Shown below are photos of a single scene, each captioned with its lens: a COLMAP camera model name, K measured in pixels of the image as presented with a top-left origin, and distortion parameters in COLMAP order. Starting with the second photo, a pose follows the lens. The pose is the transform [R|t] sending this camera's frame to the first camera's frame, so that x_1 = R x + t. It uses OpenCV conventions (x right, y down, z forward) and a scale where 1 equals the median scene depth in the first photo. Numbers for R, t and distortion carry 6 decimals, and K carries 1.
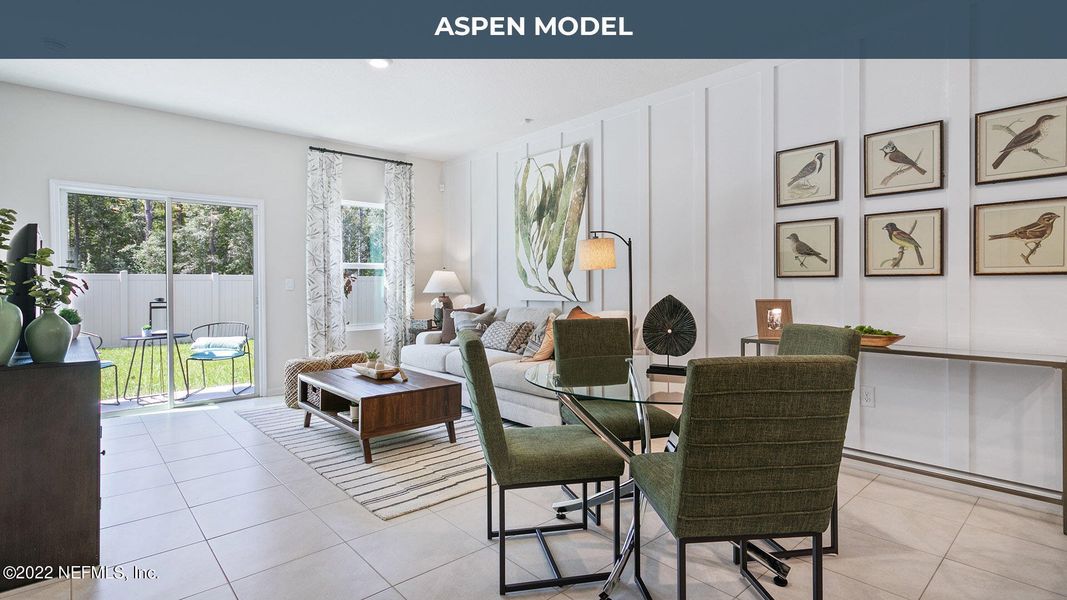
lens RADIAL K [[519.9, 0, 525.7], [0, 519.9, 291.6], [0, 0, 1]] dist [0.001674, -0.000085]
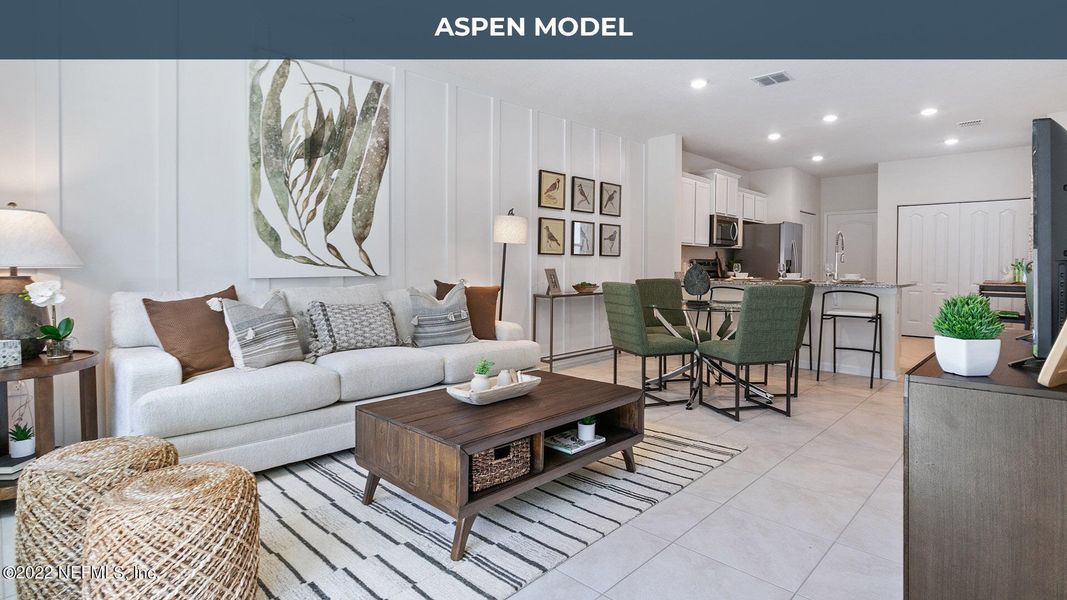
lens RADIAL K [[519.9, 0, 552.3], [0, 519.9, 276.3], [0, 0, 1]] dist [0.001674, -0.000085]
pose [[-0.088754, -0.016376, 0.995919, -0.712432], [0.010439, 0.999795, 0.017370, 0.008013], [-0.995999, 0.011938, -0.088565, 0.778159]]
